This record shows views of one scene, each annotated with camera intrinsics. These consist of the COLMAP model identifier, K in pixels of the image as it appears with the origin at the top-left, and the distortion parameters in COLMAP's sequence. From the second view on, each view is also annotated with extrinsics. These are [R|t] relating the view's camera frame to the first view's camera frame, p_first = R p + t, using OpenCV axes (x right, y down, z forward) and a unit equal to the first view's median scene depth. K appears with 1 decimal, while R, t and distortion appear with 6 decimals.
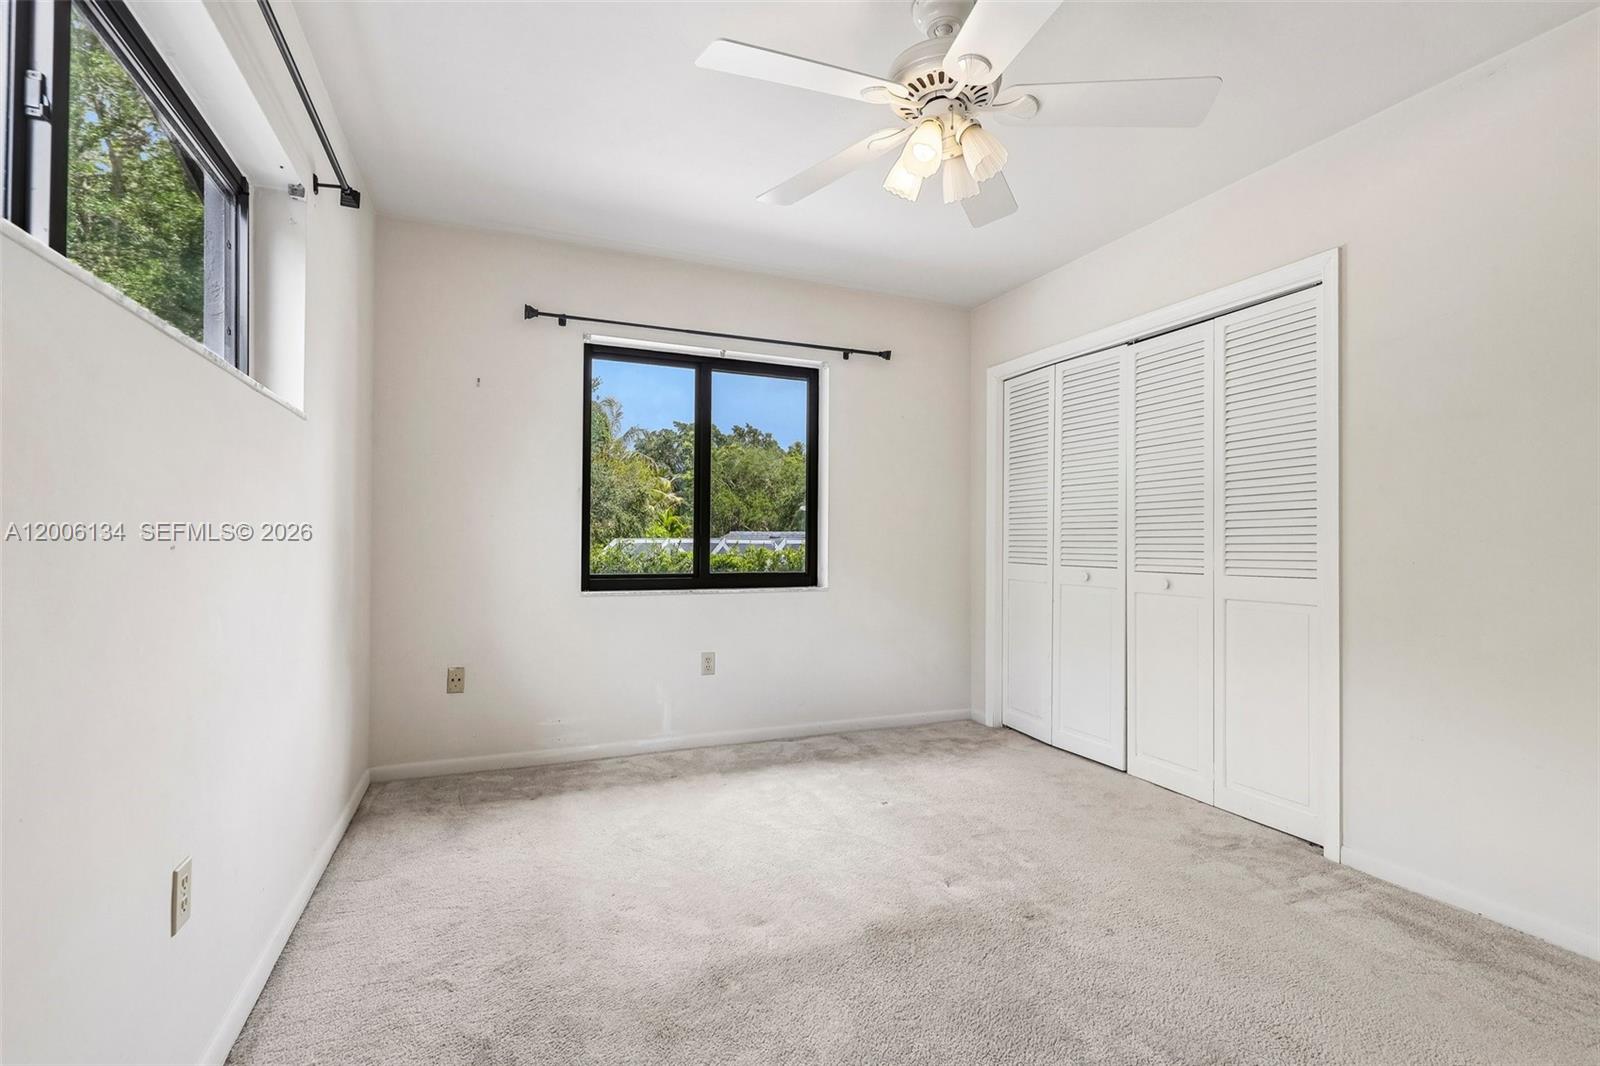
lens RADIAL K [[735.2, 0, 814.4], [0, 735.2, 532.3], [0, 0, 1]] dist [0.000410, -0.000758]
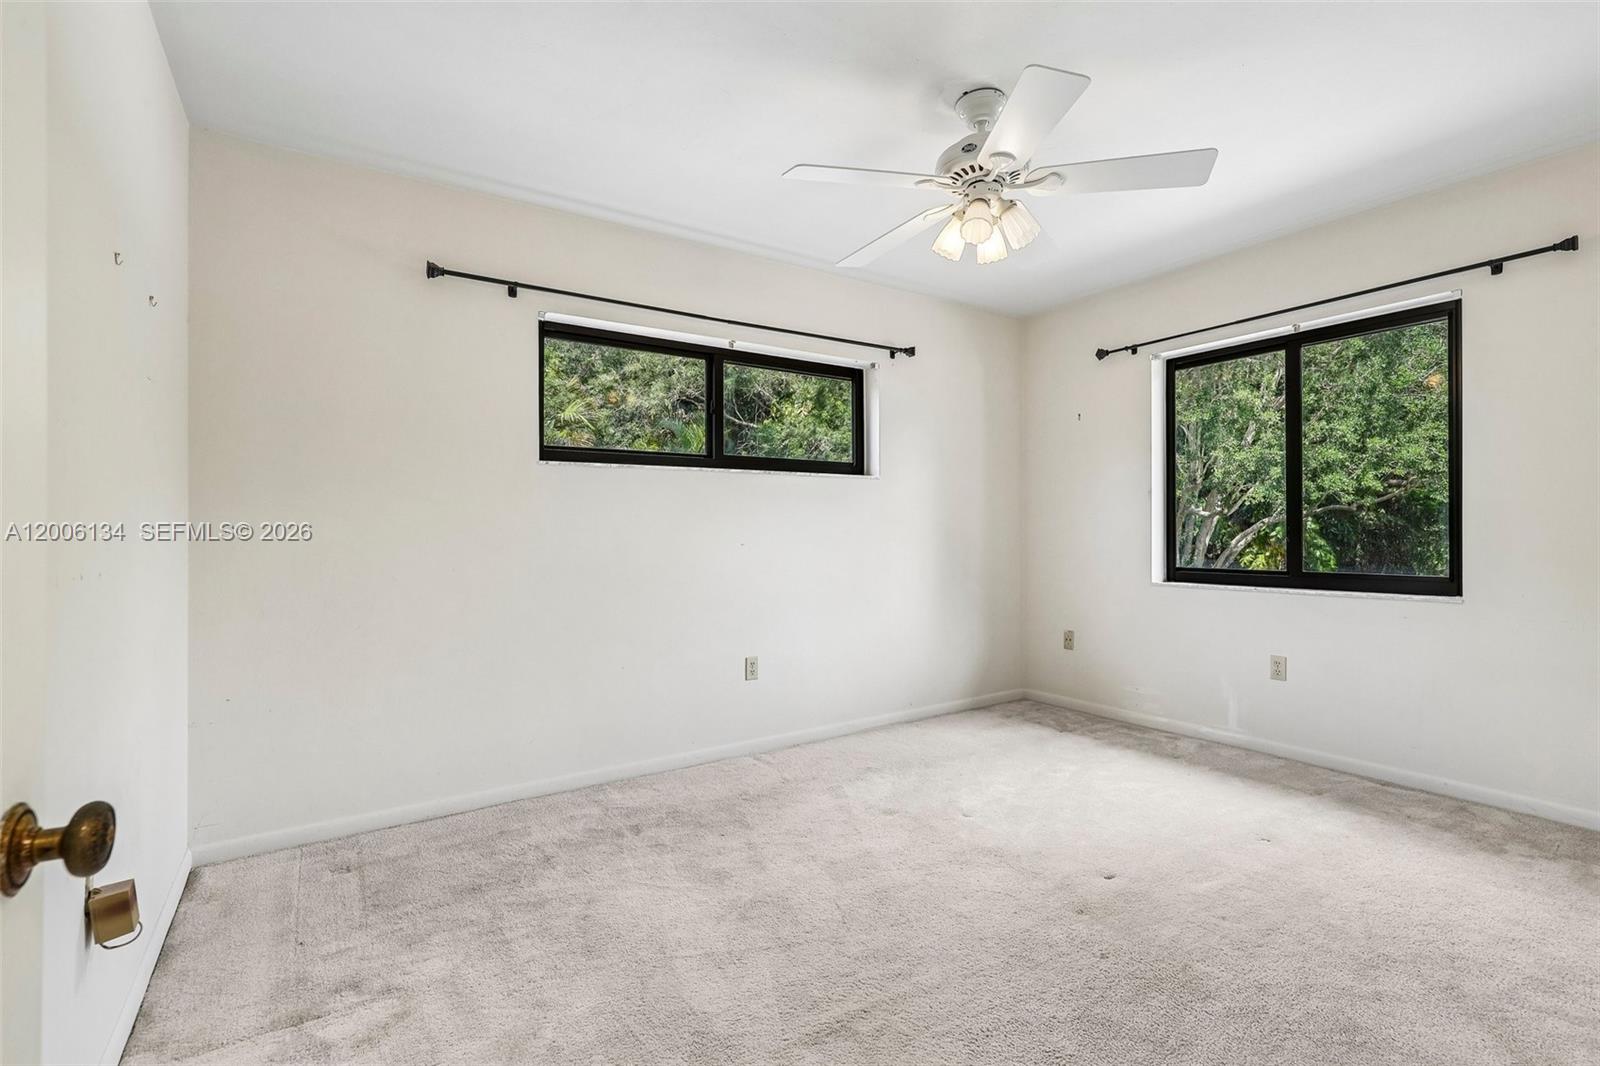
lens RADIAL K [[735.2, 0, 802.3], [0, 735.2, 534.2], [0, 0, 1]] dist [0.000410, -0.000758]
pose [[0.171602, -0.006177, -0.985147, 0.684575], [0.018278, 0.999828, -0.003085, 0.000939], [0.984997, -0.017477, 0.171686, 0.254867]]
